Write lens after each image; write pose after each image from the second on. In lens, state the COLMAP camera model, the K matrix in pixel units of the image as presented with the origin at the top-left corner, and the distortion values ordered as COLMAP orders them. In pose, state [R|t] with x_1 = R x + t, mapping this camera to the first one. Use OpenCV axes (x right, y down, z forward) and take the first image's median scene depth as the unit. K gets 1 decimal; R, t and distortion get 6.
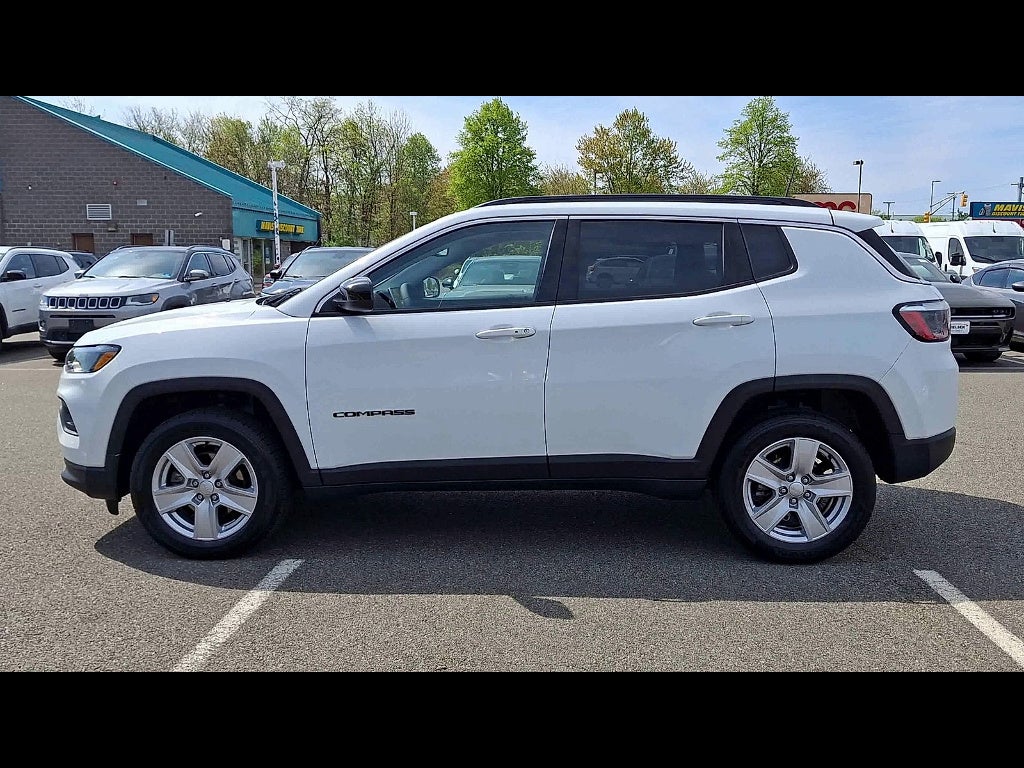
lens RADIAL K [[844.6, 0, 581.8], [0, 844.6, 361.5], [0, 0, 1]] dist [0.106817, -0.201325]
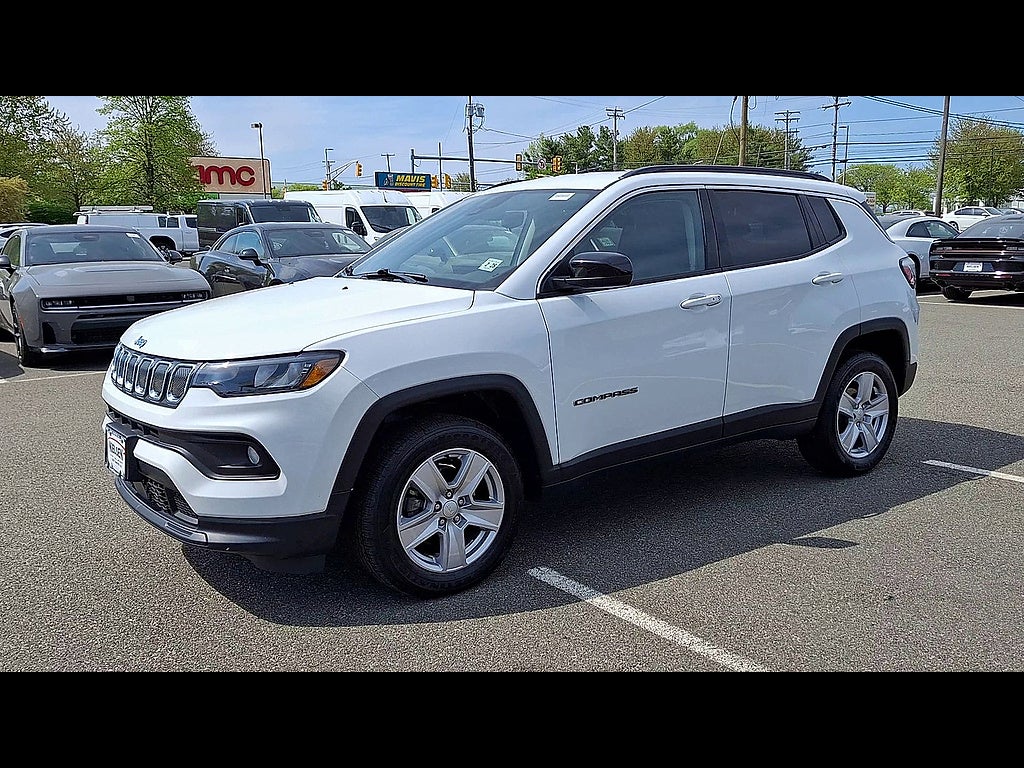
lens RADIAL K [[895.7, 0, 512.0], [0, 895.7, 384.0], [0, 0, 1]] dist [0.126729, -0.248291]
pose [[0.792495, -0.116771, 0.598595, -0.915704], [0.086470, 0.993097, 0.079249, -0.040226], [-0.603717, -0.011044, 0.797122, 0.262354]]
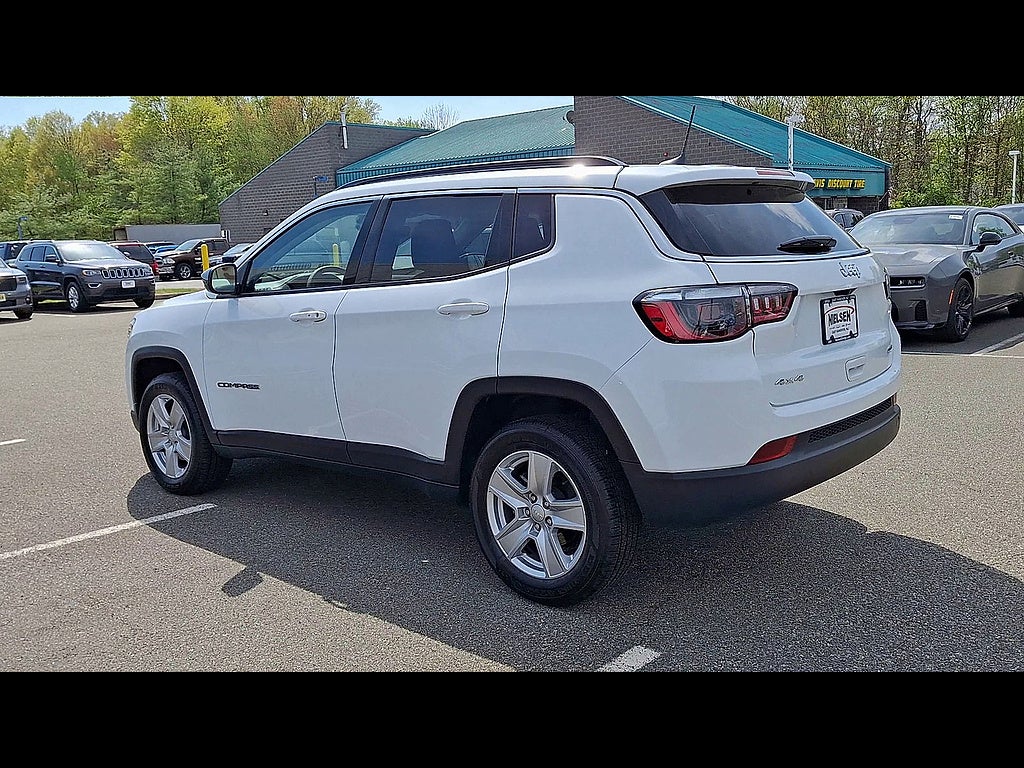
lens RADIAL K [[895.7, 0, 512.0], [0, 895.7, 384.0], [0, 0, 1]] dist [0.126729, -0.248291]
pose [[0.767088, 0.071104, -0.637589, 0.781132], [-0.031254, 0.996801, 0.073561, -0.039327], [0.640780, -0.036501, 0.766856, 0.315191]]
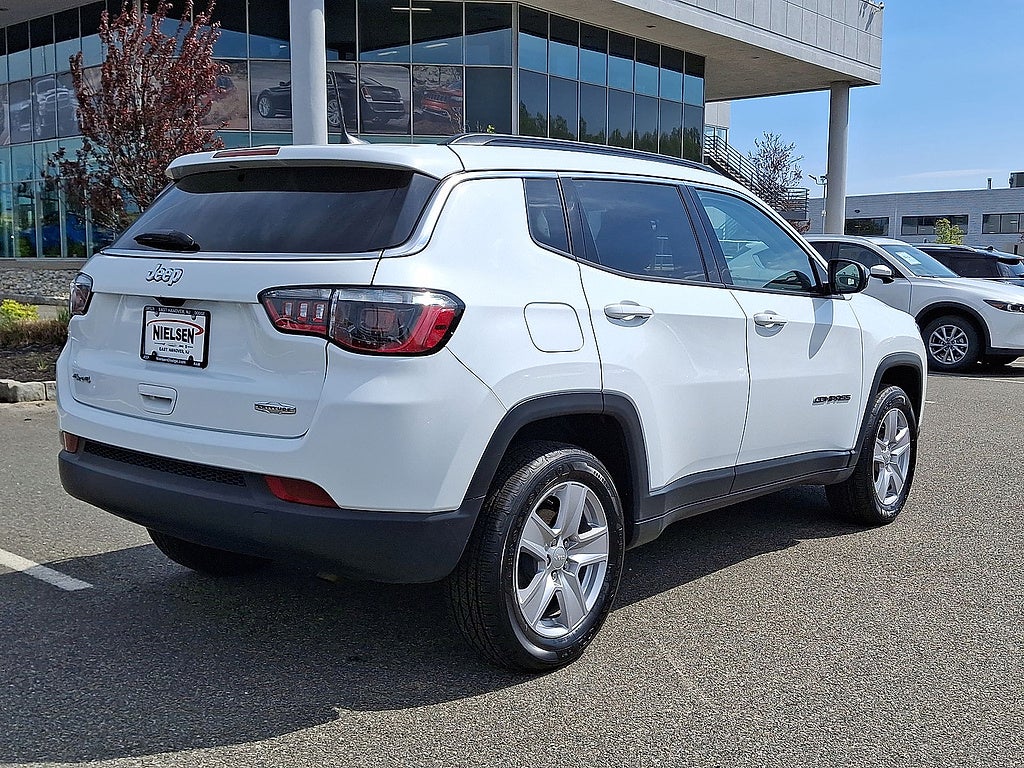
lens RADIAL K [[1105.1, 0, 549.7], [0, 1105.1, 370.4], [0, 0, 1]] dist [0.205543, -0.494039]
pose [[-0.602322, 0.067253, -0.795415, 0.975357], [-0.105286, 0.981046, 0.162675, -0.192333], [0.791280, 0.181729, -0.583825, 1.932789]]
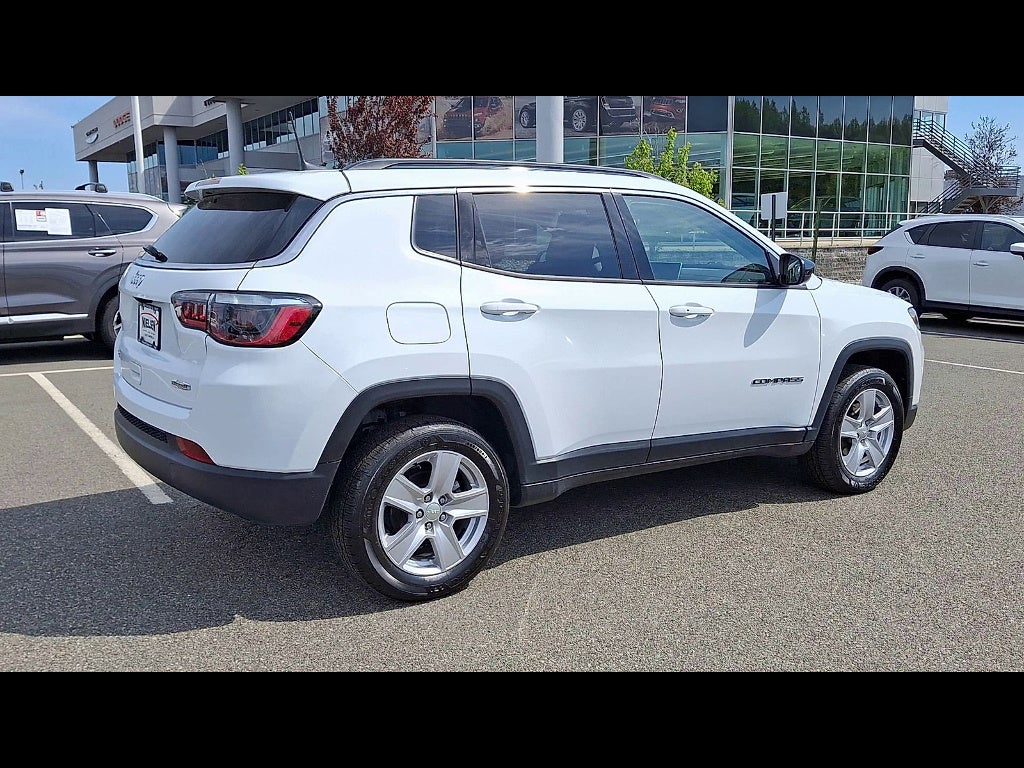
lens RADIAL K [[895.7, 0, 512.0], [0, 895.7, 384.0], [0, 0, 1]] dist [0.126729, -0.248291]
pose [[-0.812140, 0.092354, -0.576106, 0.699006], [-0.068048, 0.965662, 0.250731, -0.246916], [0.579480, 0.242832, -0.777969, 2.144881]]
